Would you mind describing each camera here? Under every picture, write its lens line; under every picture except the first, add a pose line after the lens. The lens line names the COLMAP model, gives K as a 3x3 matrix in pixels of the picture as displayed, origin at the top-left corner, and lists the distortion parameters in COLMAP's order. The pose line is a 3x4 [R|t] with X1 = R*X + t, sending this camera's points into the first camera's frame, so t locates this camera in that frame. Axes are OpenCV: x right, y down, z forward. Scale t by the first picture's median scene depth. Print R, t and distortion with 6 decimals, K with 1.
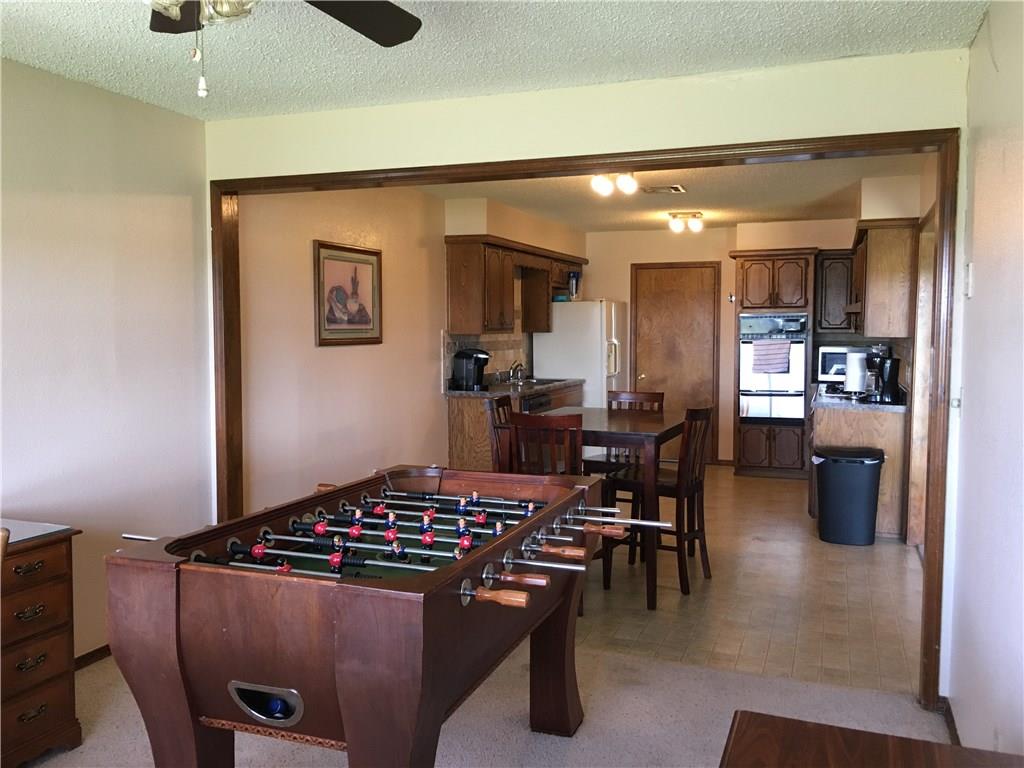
lens RADIAL K [[873.0, 0, 512.3], [0, 873.0, 382.3], [0, 0, 1]] dist [0.067094, -0.097357]
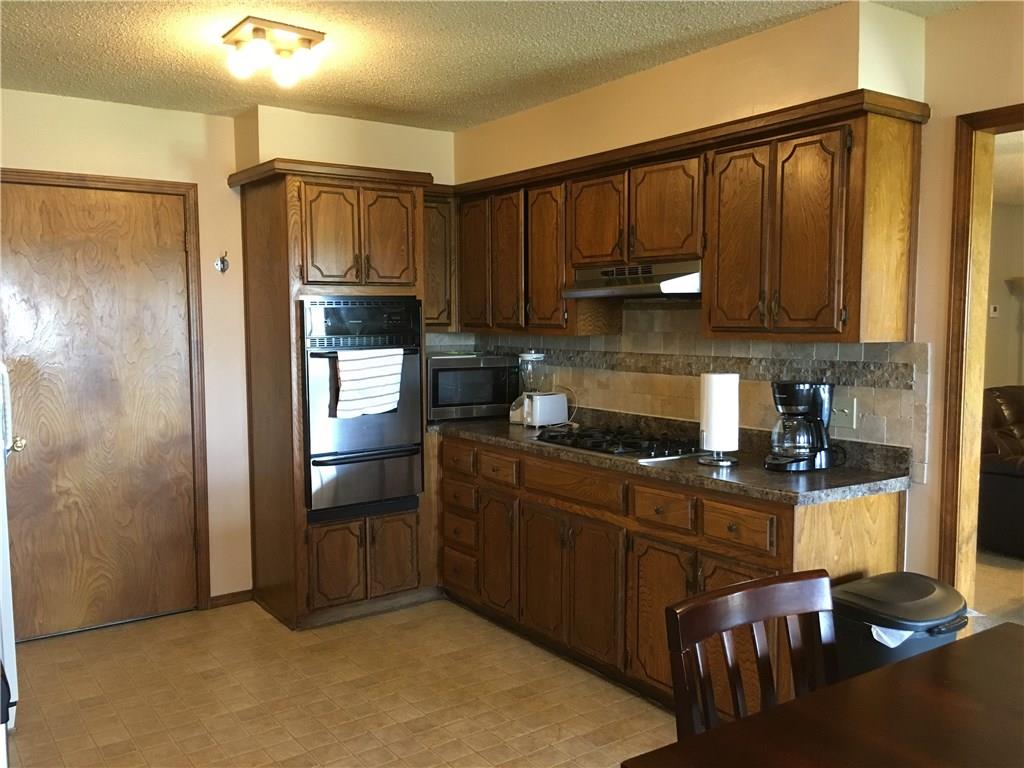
lens RADIAL K [[873.0, 0, 508.0], [0, 873.0, 383.3], [0, 0, 1]] dist [0.067094, -0.097357]
pose [[0.565552, -0.064964, 0.822150, -0.070278], [0.057914, 0.997560, 0.038986, -0.042843], [-0.822677, 0.025565, 0.567934, 0.640951]]
